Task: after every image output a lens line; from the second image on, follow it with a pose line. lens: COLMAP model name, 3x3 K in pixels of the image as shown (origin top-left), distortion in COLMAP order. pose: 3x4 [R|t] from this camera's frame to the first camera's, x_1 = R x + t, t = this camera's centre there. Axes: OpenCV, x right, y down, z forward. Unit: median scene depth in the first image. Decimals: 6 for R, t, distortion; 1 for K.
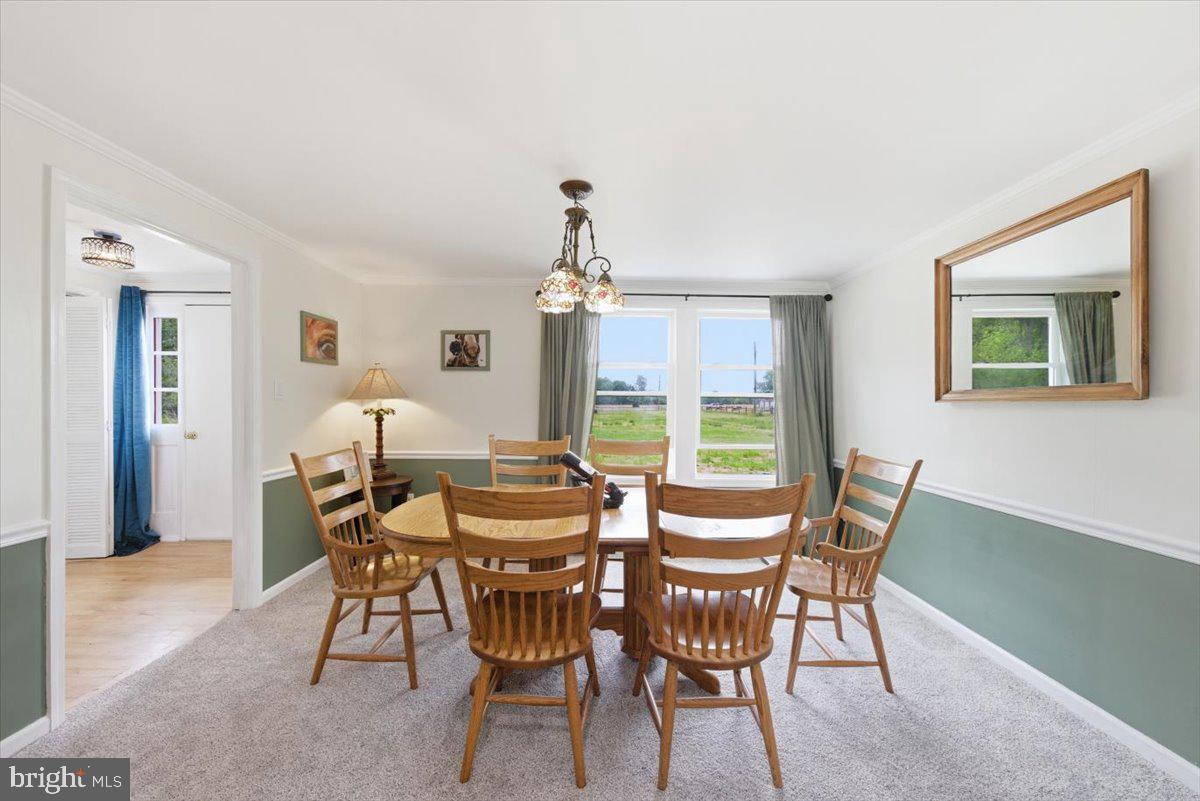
lens RADIAL K [[437.1, 0, 582.5], [0, 437.1, 409.8], [0, 0, 1]] dist [0.006050, 0.000229]
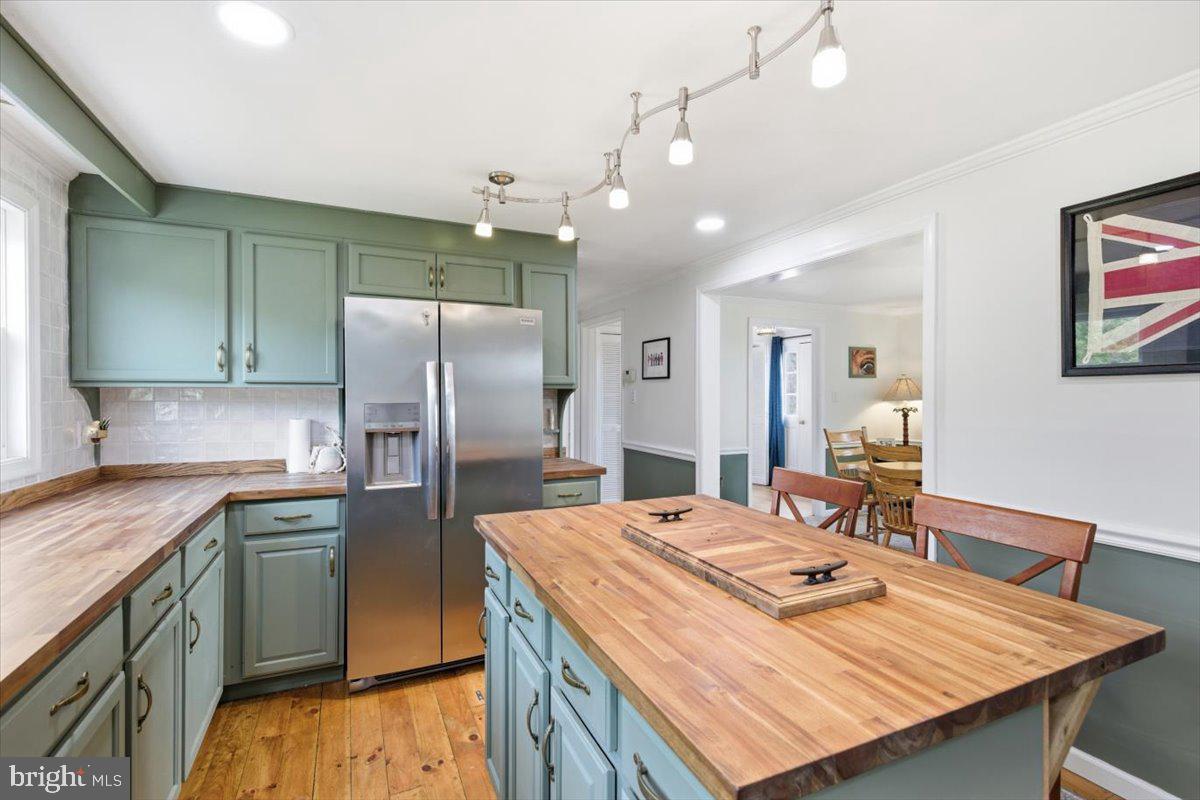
lens RADIAL K [[537.2, 0, 600.9], [0, 537.2, 399.0], [0, 0, 1]] dist [0.002013, -0.001560]
pose [[0.422127, 0.000504, -0.906536, 0.652528], [-0.010677, 0.999933, -0.004416, -0.011632], [0.906474, 0.011543, 0.422104, -0.566489]]
